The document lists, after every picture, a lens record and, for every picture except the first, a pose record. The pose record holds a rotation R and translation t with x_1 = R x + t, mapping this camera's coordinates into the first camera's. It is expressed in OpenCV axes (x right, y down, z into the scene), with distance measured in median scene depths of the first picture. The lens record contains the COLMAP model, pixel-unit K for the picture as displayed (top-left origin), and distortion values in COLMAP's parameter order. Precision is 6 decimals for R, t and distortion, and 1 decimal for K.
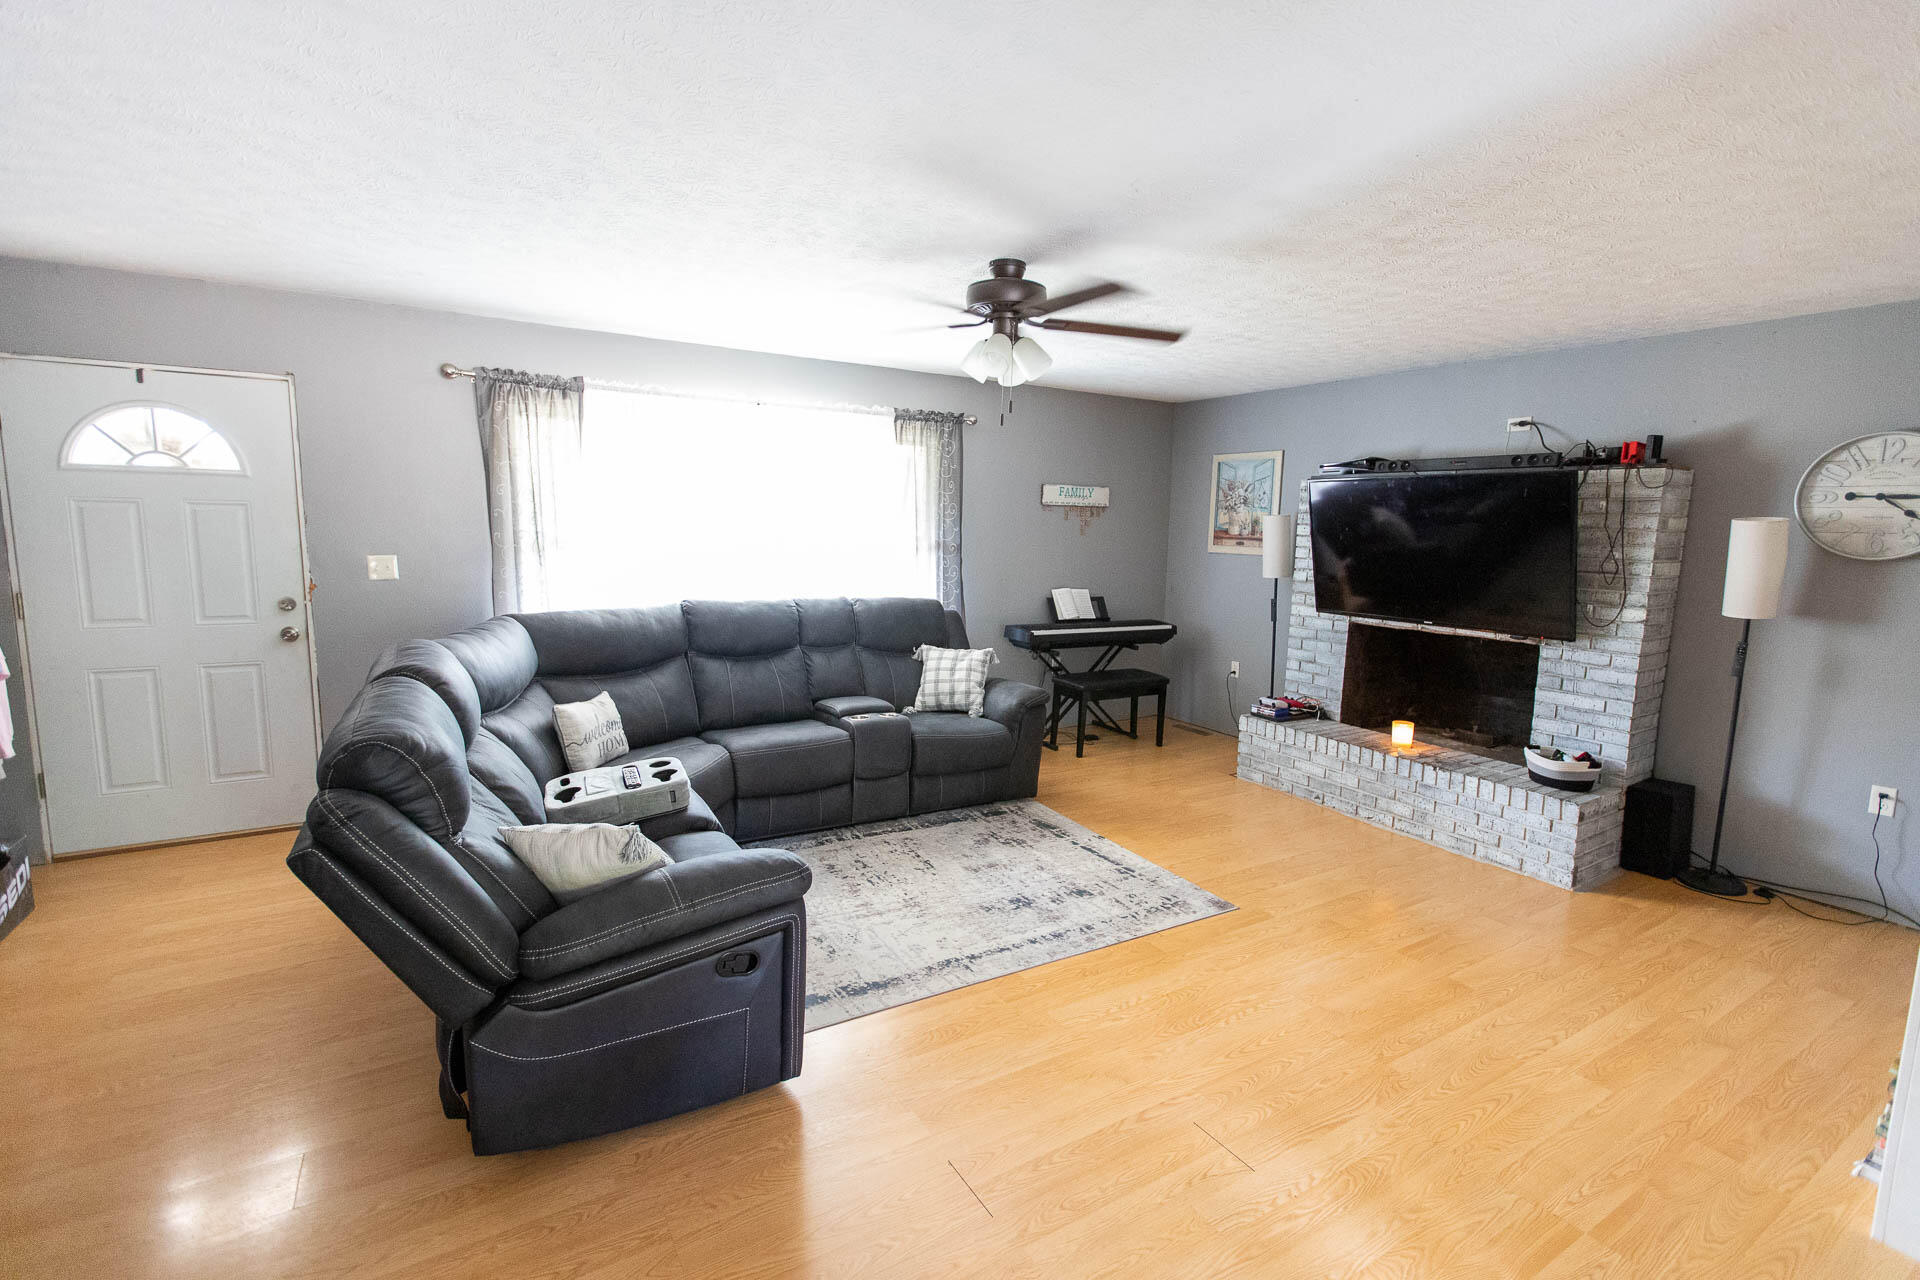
lens RADIAL K [[863.1, 0, 957.3], [0, 863.1, 637.2], [0, 0, 1]] dist [0.010280, -0.005792]
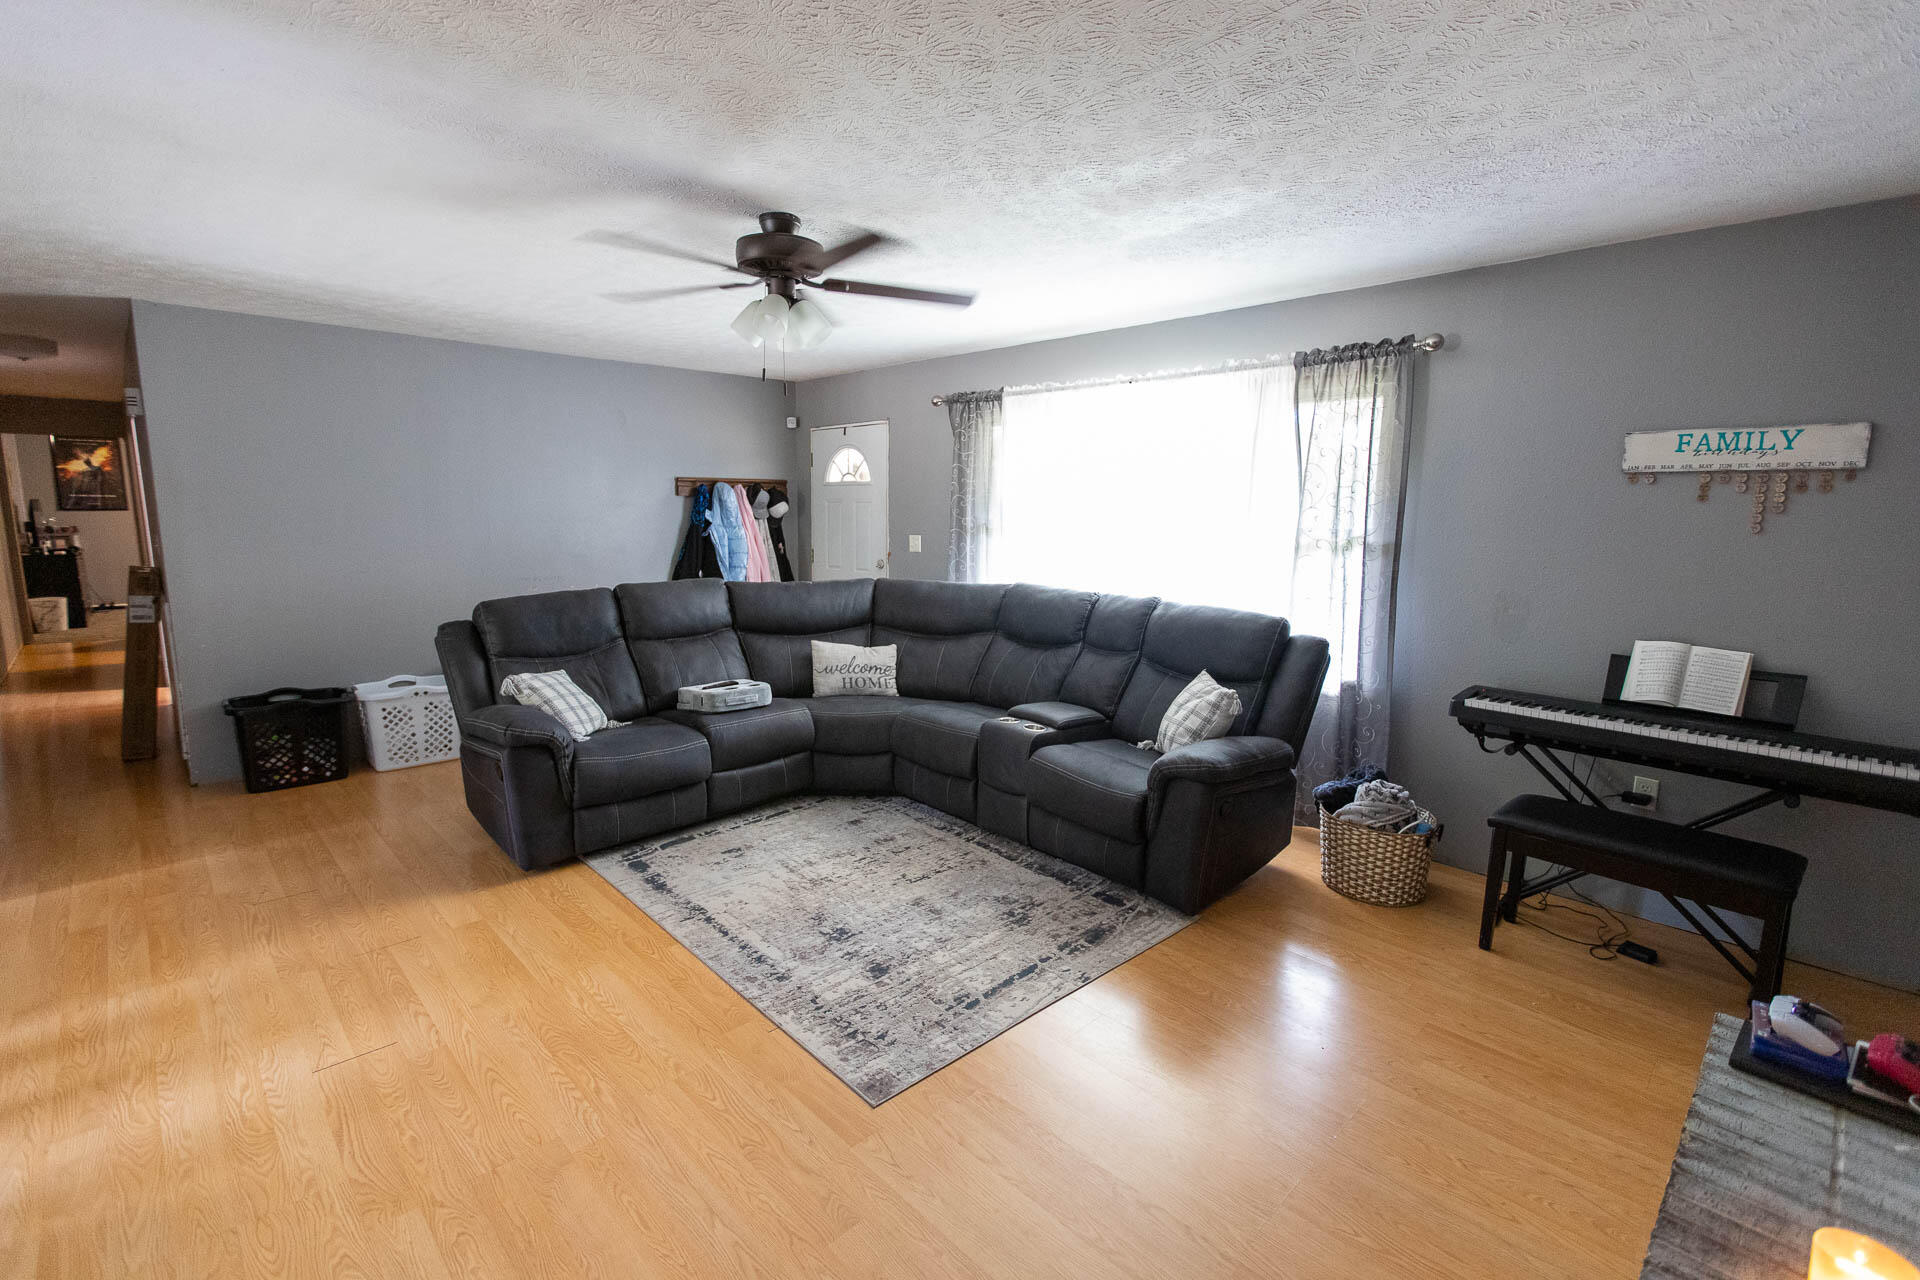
lens RADIAL K [[863.1, 0, 966.4], [0, 863.1, 647.6], [0, 0, 1]] dist [0.010280, -0.005792]
pose [[0.219218, 0.138637, -0.965776, 0.763258], [-0.136388, 0.984489, 0.110365, -0.079535], [0.966096, 0.107526, 0.234726, 0.745344]]
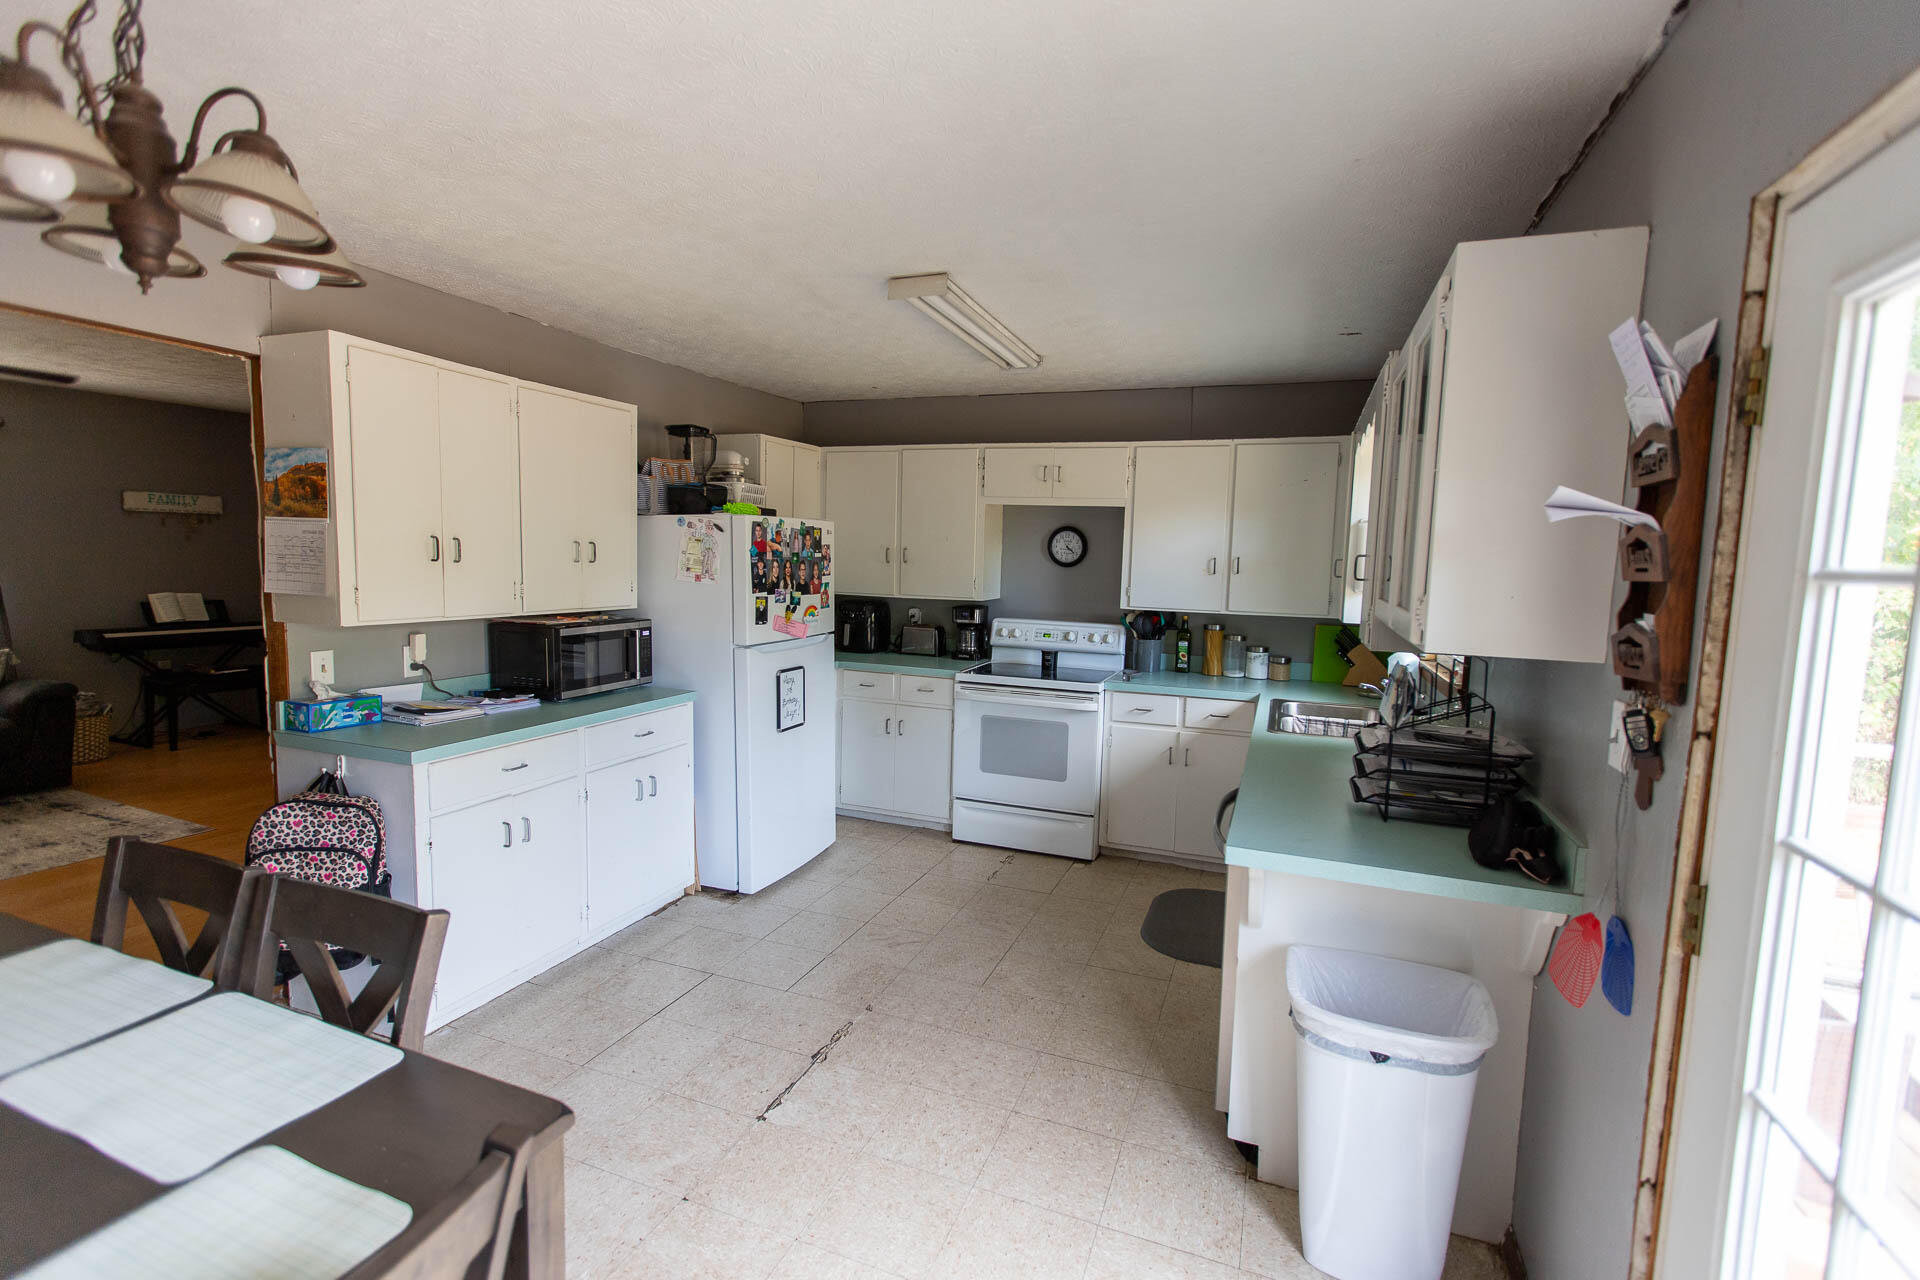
lens RADIAL K [[863.1, 0, 963.8], [0, 863.1, 634.3], [0, 0, 1]] dist [0.010280, -0.005792]
pose [[0.794585, -0.057658, 0.604410, 0.376378], [0.069558, 0.997571, 0.003719, 0.082520], [-0.603156, 0.039086, 0.796665, -0.588738]]
